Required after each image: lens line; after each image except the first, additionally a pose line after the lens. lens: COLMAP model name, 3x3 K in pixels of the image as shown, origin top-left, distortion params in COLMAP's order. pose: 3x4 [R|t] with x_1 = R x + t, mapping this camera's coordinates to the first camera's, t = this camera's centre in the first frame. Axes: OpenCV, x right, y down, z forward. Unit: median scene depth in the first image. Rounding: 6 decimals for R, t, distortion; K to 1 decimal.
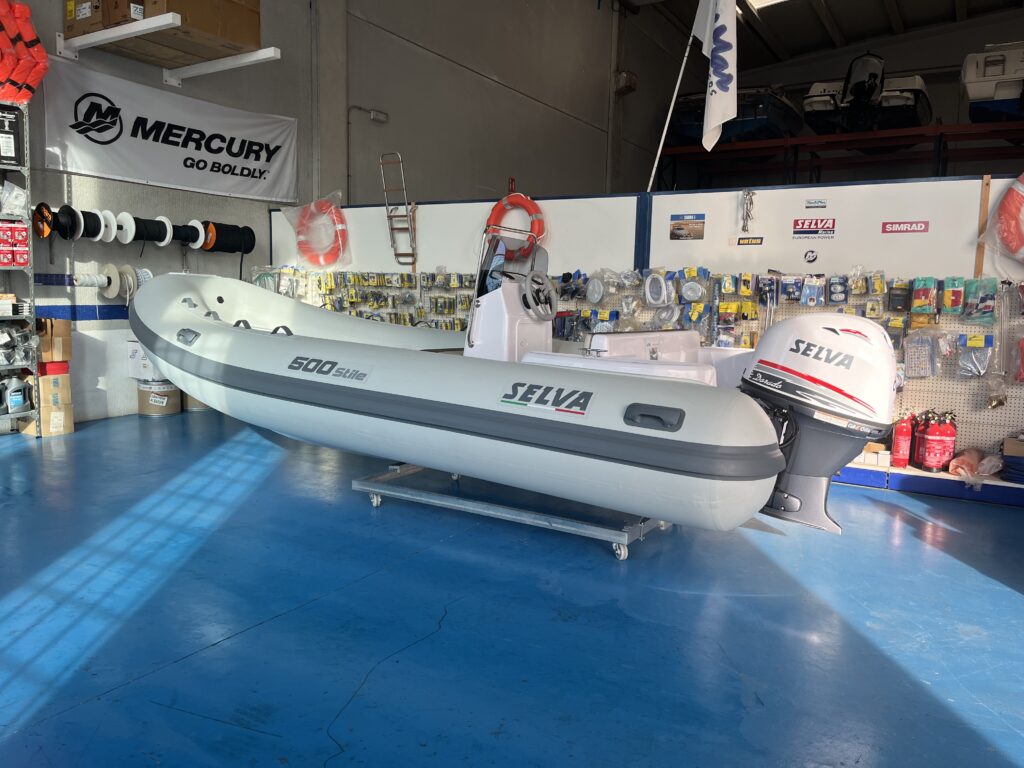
lens RADIAL K [[776.1, 0, 507.4], [0, 776.1, 386.1], [0, 0, 1]] dist [0.071042, -0.098565]
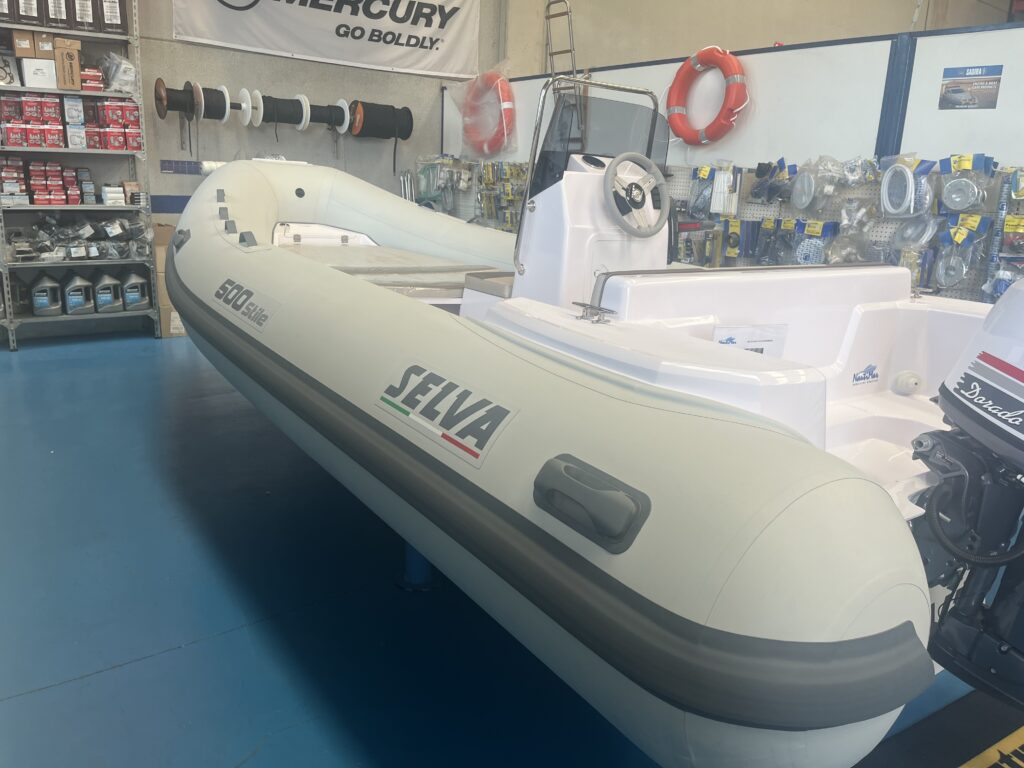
lens RADIAL K [[776.1, 0, 508.1], [0, 776.1, 383.3], [0, 0, 1]] dist [0.071042, -0.098565]
pose [[0.932920, 0.105513, -0.344278, 0.116741], [-0.062683, 0.989095, 0.133275, -0.030511], [0.354586, -0.102754, 0.929360, 0.249453]]
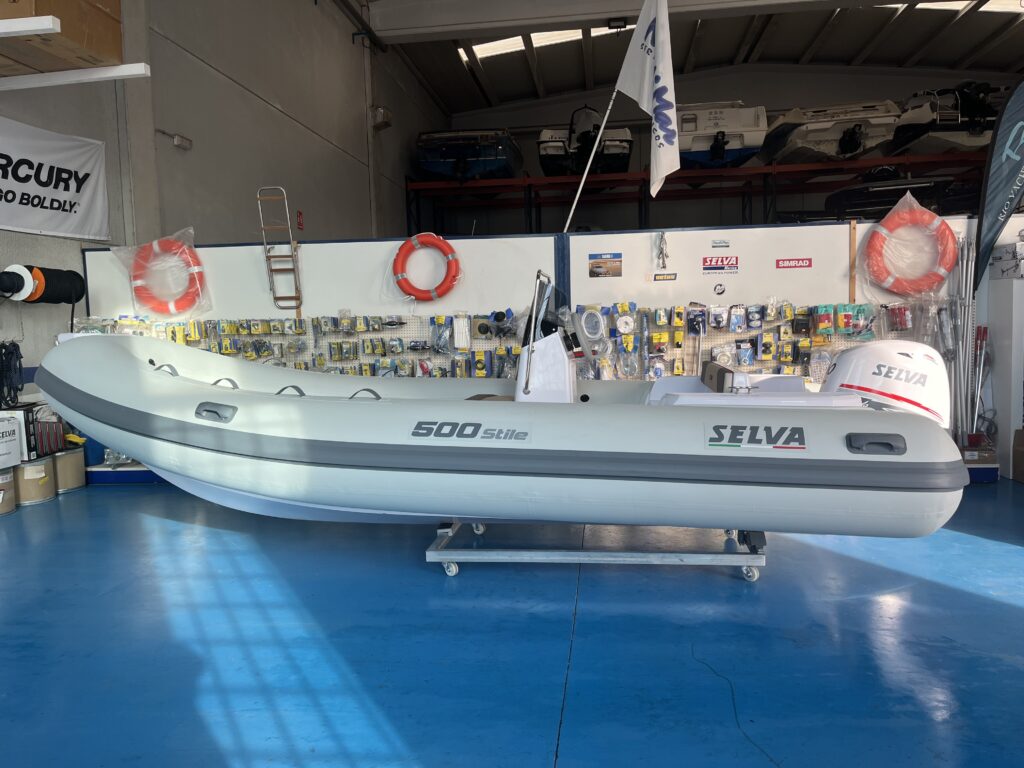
lens RADIAL K [[776.1, 0, 518.5], [0, 776.1, 381.4], [0, 0, 1]] dist [0.071042, -0.098565]
pose [[0.906972, -0.079341, 0.413651, -0.303916], [0.096382, 0.995134, -0.020453, -0.031178], [-0.410015, 0.058419, 0.910206, 0.076867]]
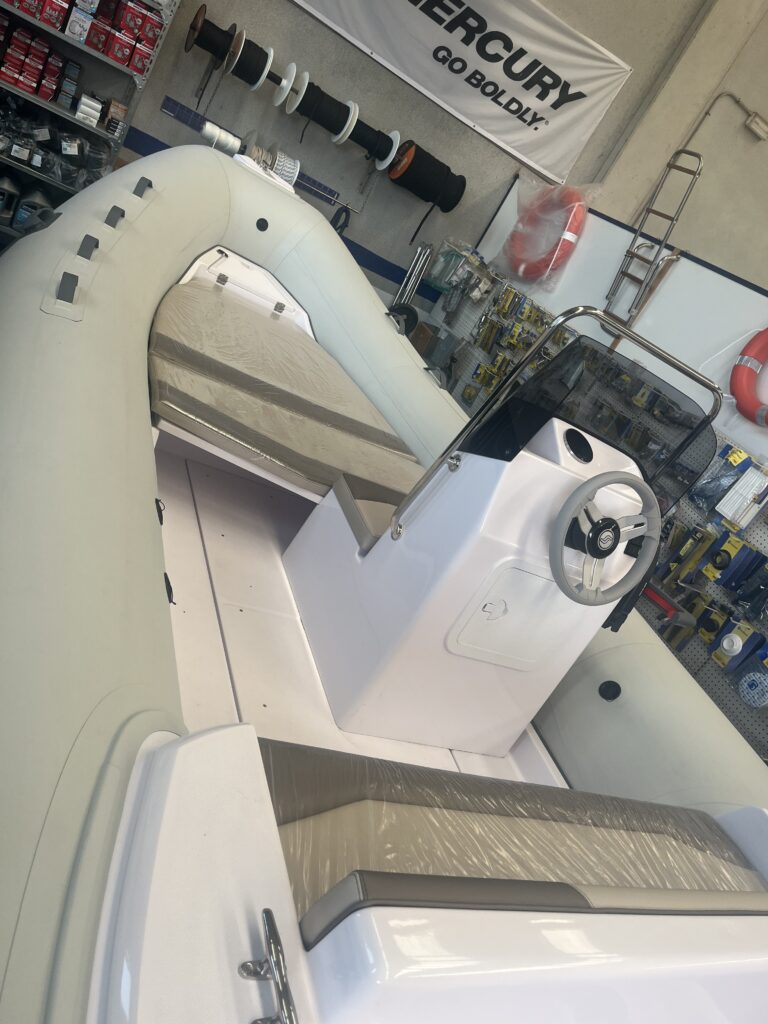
lens RADIAL K [[776.1, 0, 376.5], [0, 776.1, 513.2], [0, 0, 1]] dist [0.071042, -0.098565]
pose [[0.716225, 0.586363, -0.378417, 0.066722], [-0.531896, 0.809701, 0.247932, -0.107849], [0.451782, 0.023703, 0.891813, 0.402257]]
